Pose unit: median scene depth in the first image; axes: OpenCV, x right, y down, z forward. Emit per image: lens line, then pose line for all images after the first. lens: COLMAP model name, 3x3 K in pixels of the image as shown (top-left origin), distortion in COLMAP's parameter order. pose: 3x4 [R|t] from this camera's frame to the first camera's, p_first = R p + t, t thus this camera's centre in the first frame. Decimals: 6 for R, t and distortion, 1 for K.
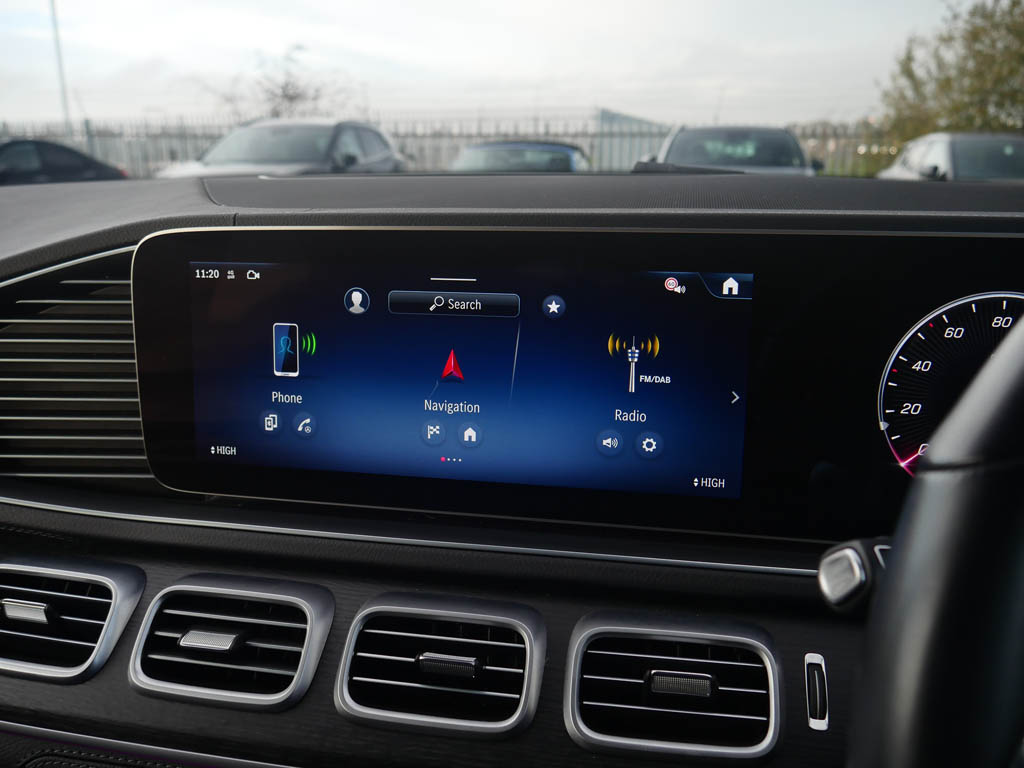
lens RADIAL K [[876.4, 0, 515.0], [0, 876.4, 386.3], [0, 0, 1]] dist [-0.007762, -0.019232]
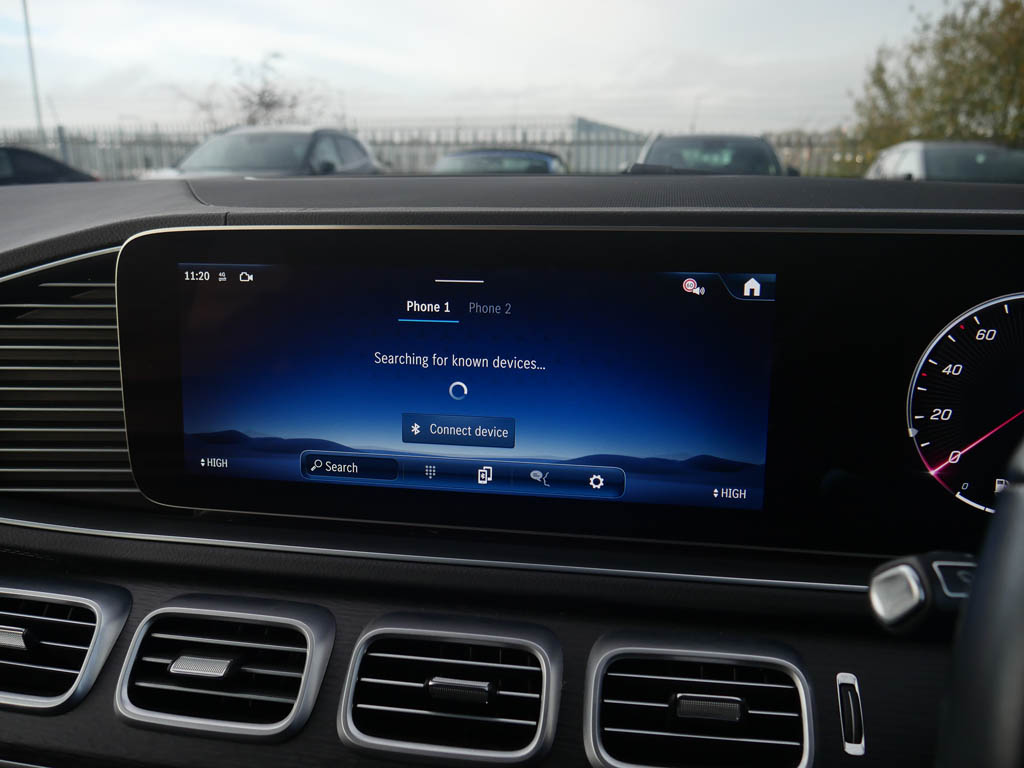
lens RADIAL K [[876.4, 0, 514.1], [0, 876.4, 383.7], [0, 0, 1]] dist [-0.007762, -0.019232]
pose [[0.999688, -0.004839, 0.024513, -0.035506], [0.005133, 0.999915, -0.011946, 0.001004], [-0.024453, 0.012068, 0.999628, 0.051167]]
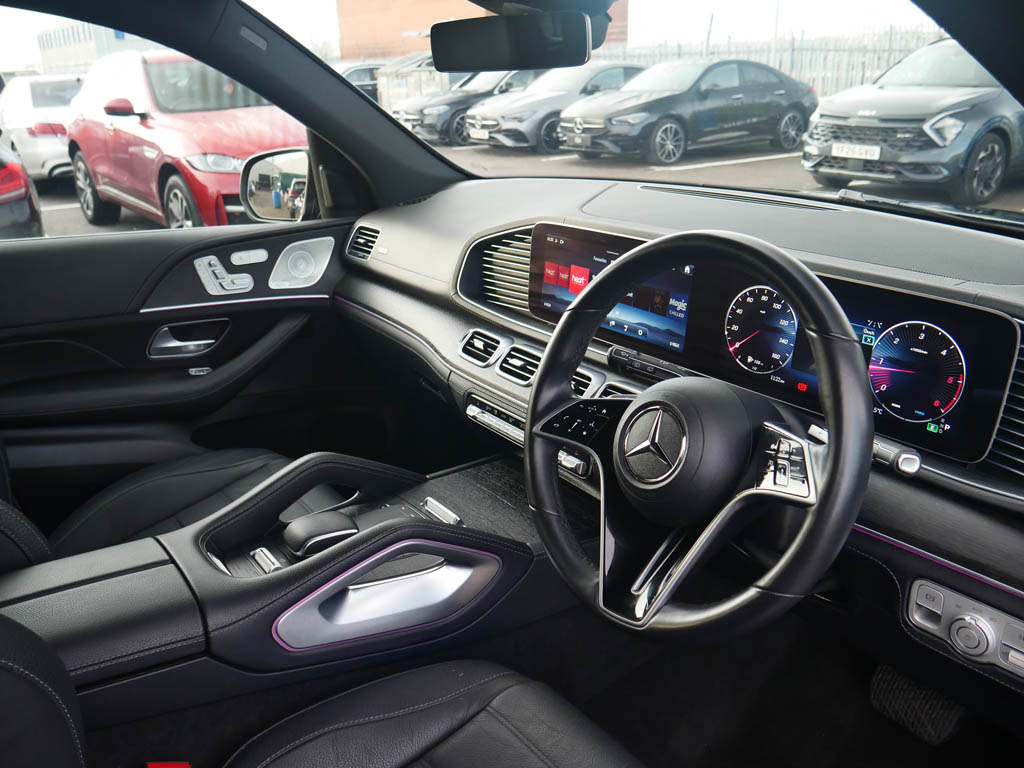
lens RADIAL K [[876.4, 0, 511.5], [0, 876.4, 385.4], [0, 0, 1]] dist [-0.007762, -0.019232]
pose [[0.735132, 0.221643, -0.640668, 1.530254], [-0.161098, 0.975087, 0.152487, -0.087401], [0.658505, -0.008888, 0.752524, -1.238588]]
